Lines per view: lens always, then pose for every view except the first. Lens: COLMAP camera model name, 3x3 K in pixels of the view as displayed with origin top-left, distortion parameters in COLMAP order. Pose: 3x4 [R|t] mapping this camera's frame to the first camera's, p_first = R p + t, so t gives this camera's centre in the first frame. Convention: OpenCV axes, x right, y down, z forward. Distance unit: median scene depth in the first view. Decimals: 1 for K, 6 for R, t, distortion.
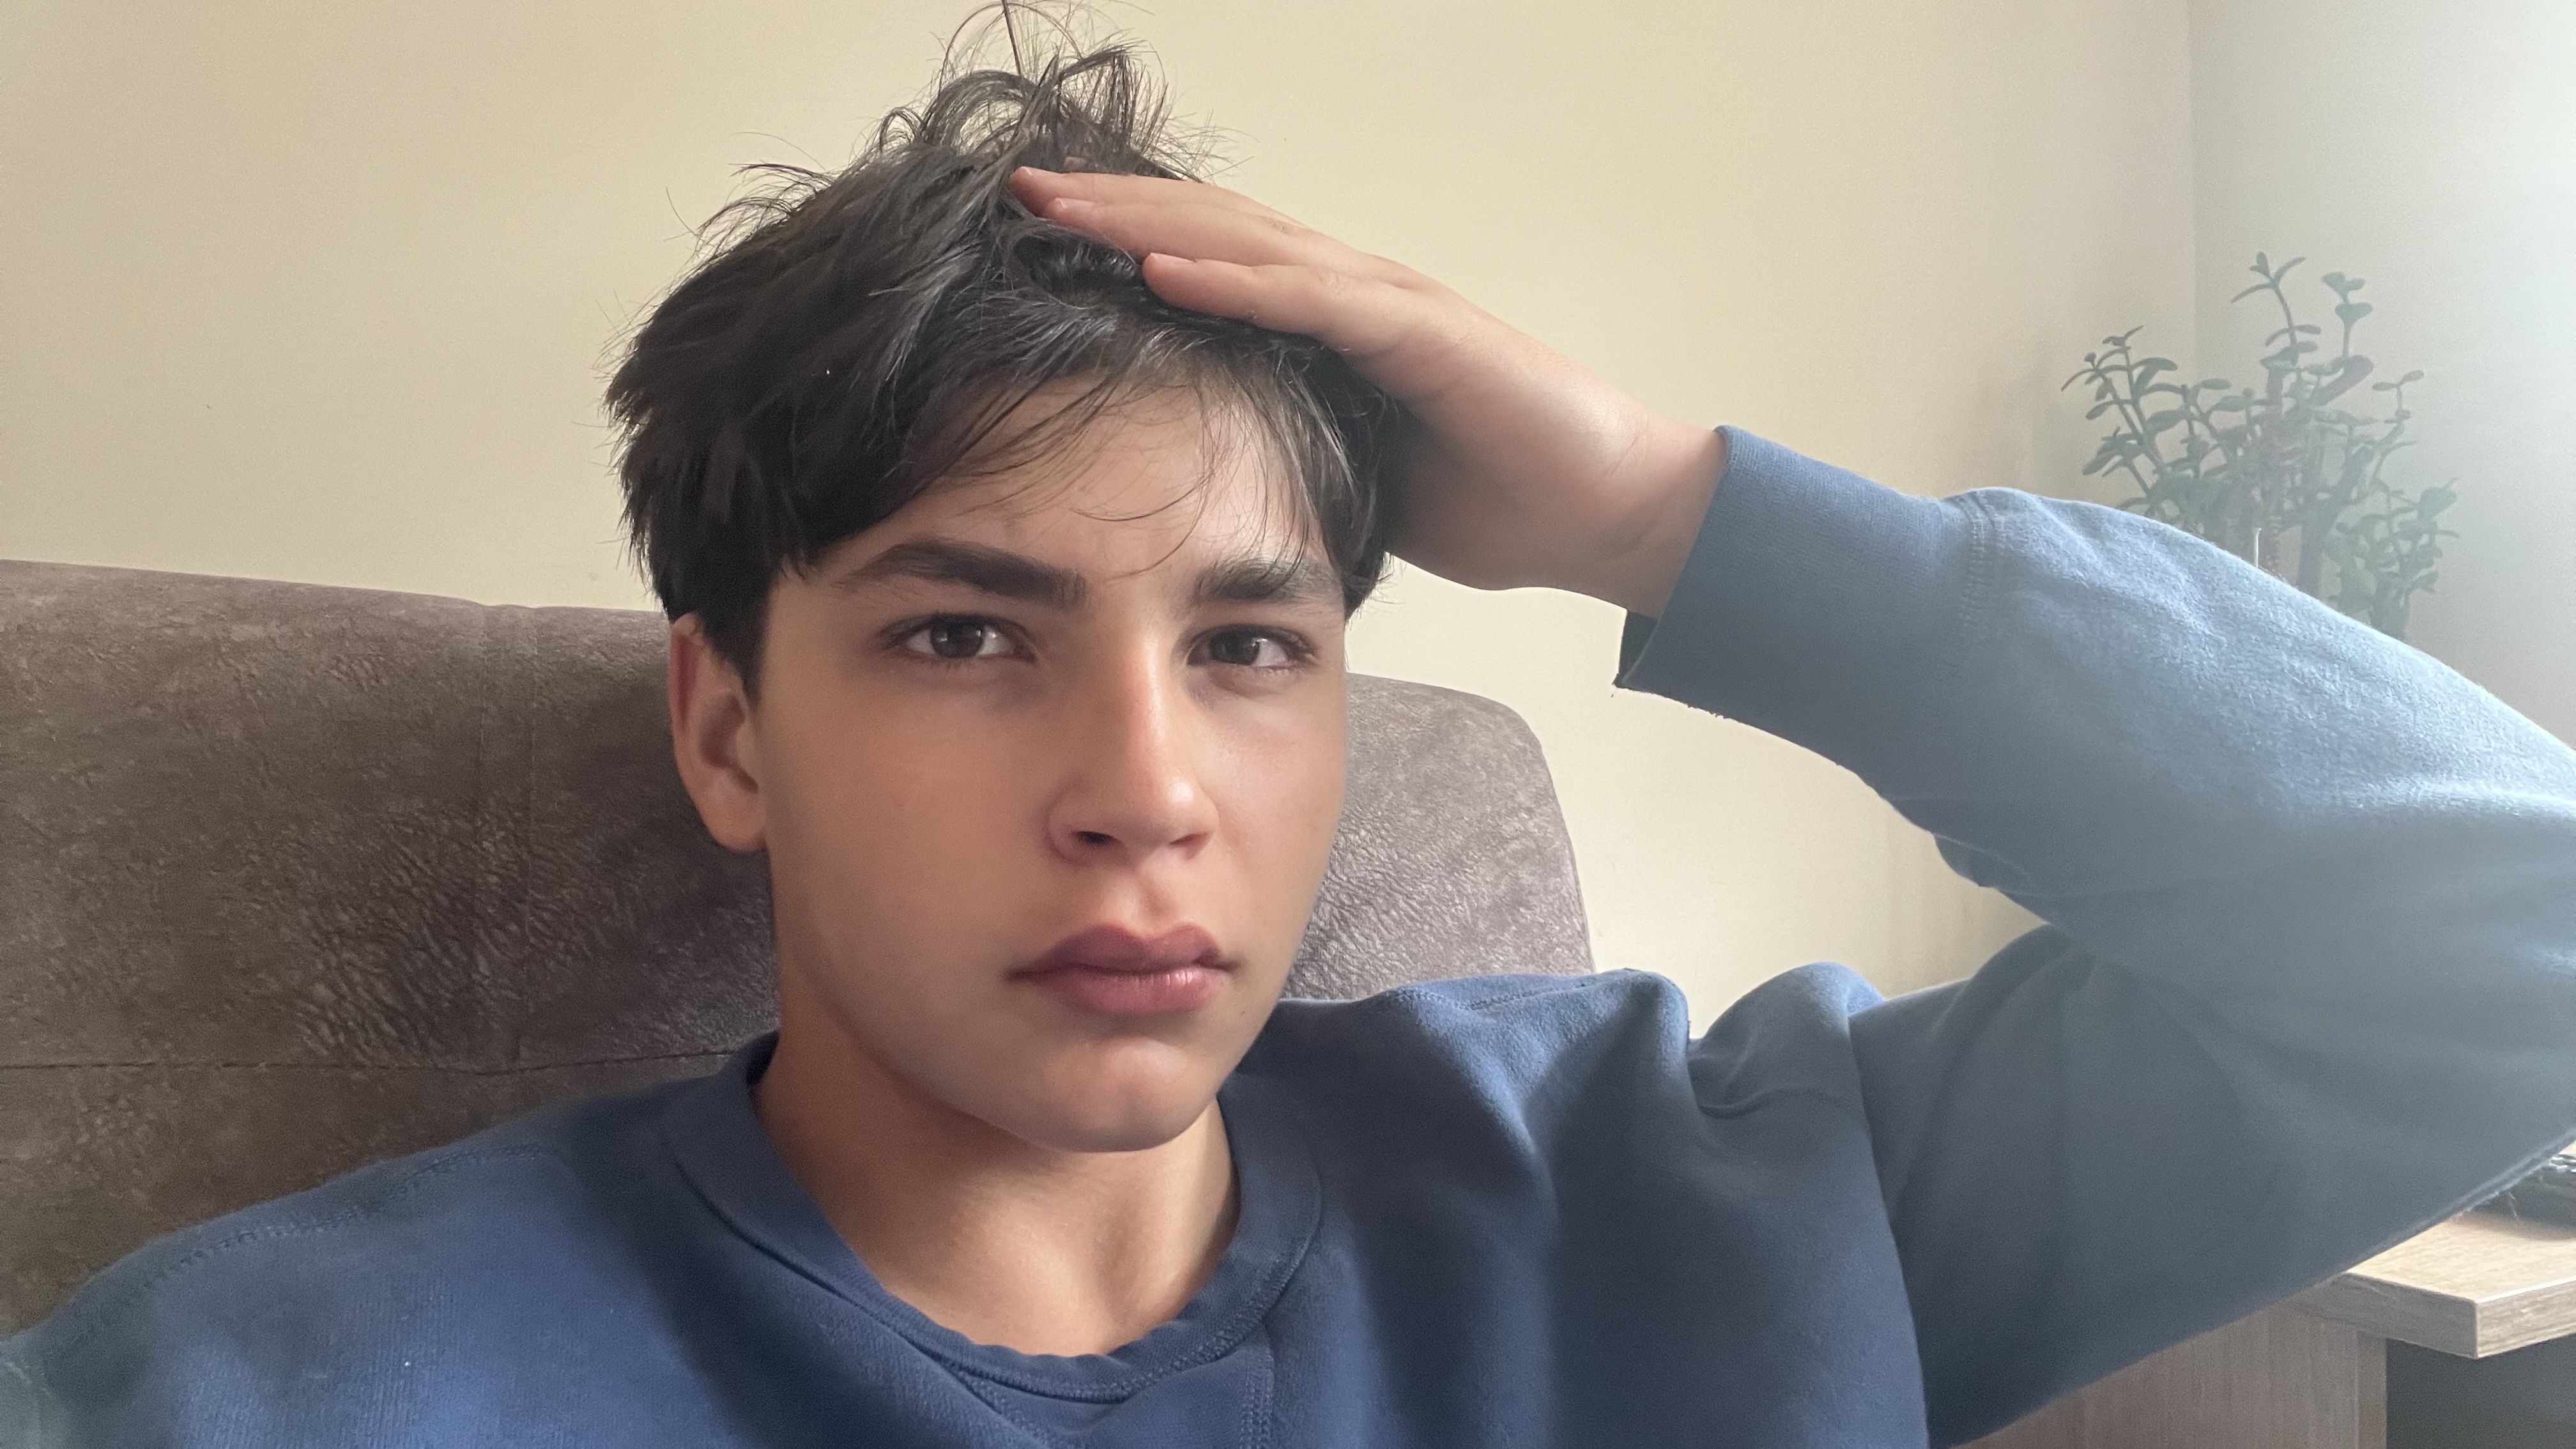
lens RADIAL K [[1816.7, 0, 1270.0], [0, 1816.7, 717.4], [0, 0, 1]] dist [0.079832, -0.103757]
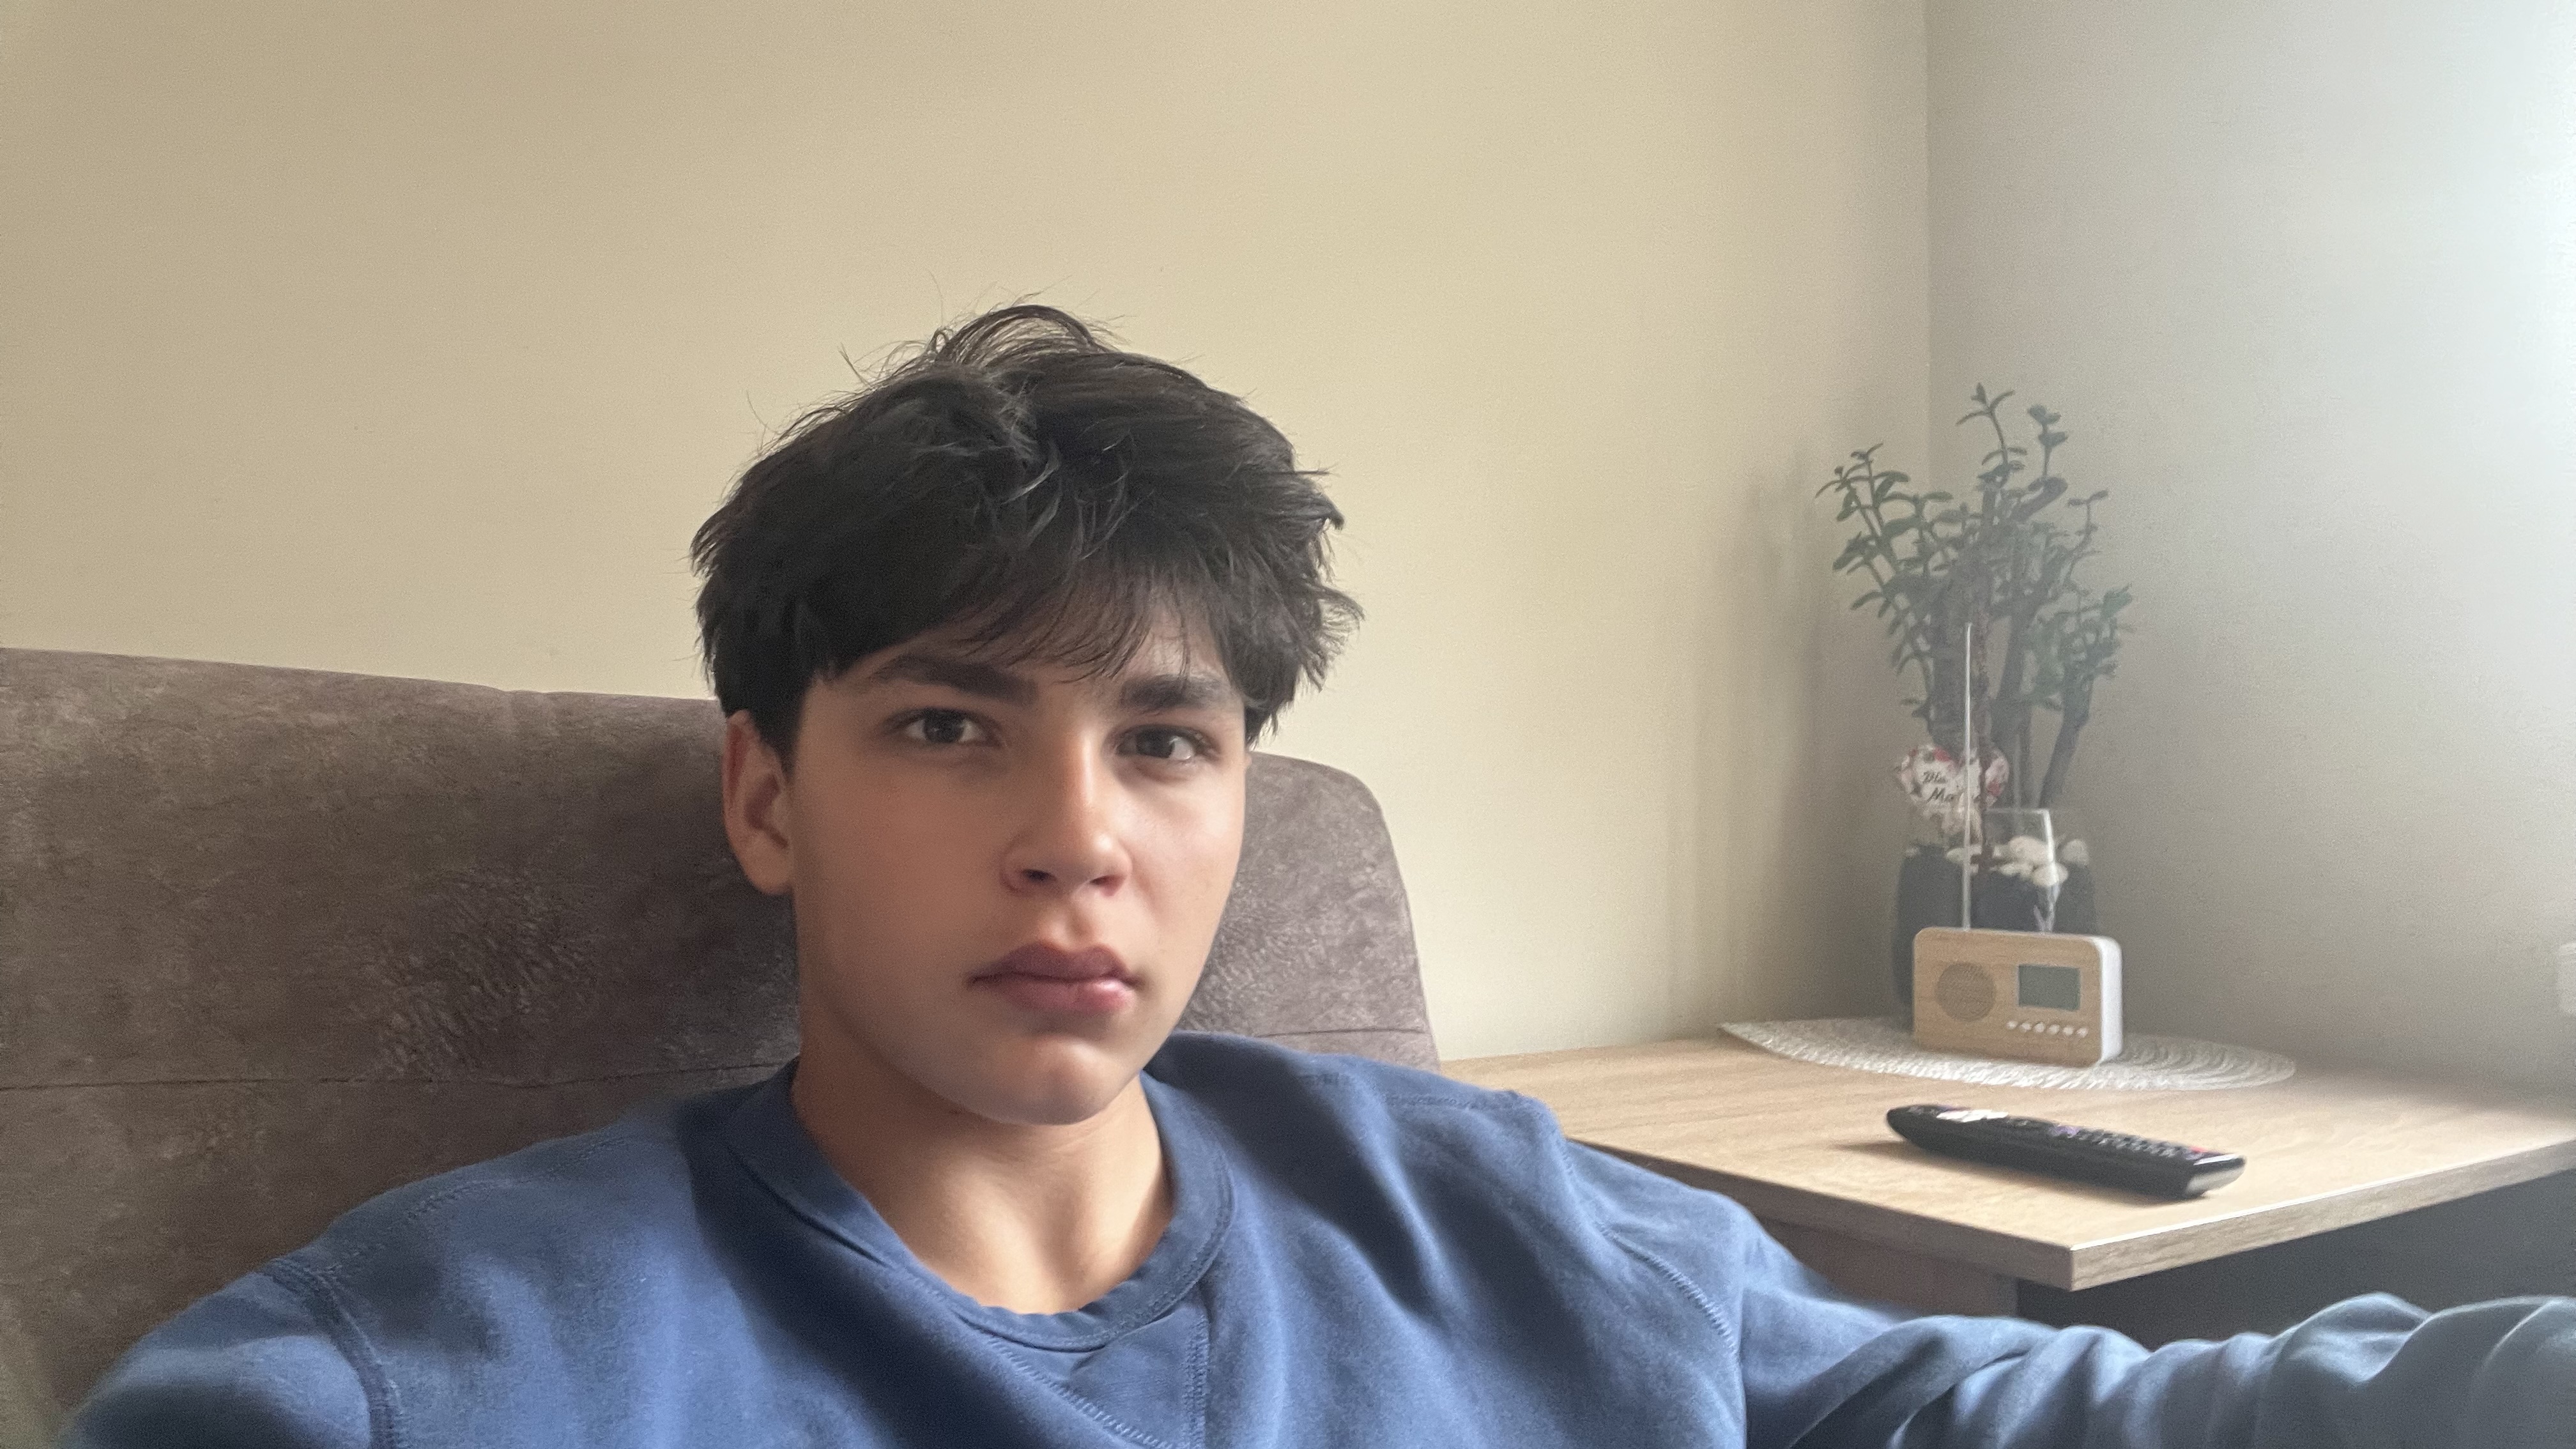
lens RADIAL K [[1793.3, 0, 1294.6], [0, 1793.3, 721.3], [0, 0, 1]] dist [0.082257, -0.092621]
pose [[0.993411, 0.016267, 0.113442, -0.043965], [-0.014820, 0.999798, -0.013588, -0.026628], [-0.113640, 0.011817, 0.993452, -0.172136]]
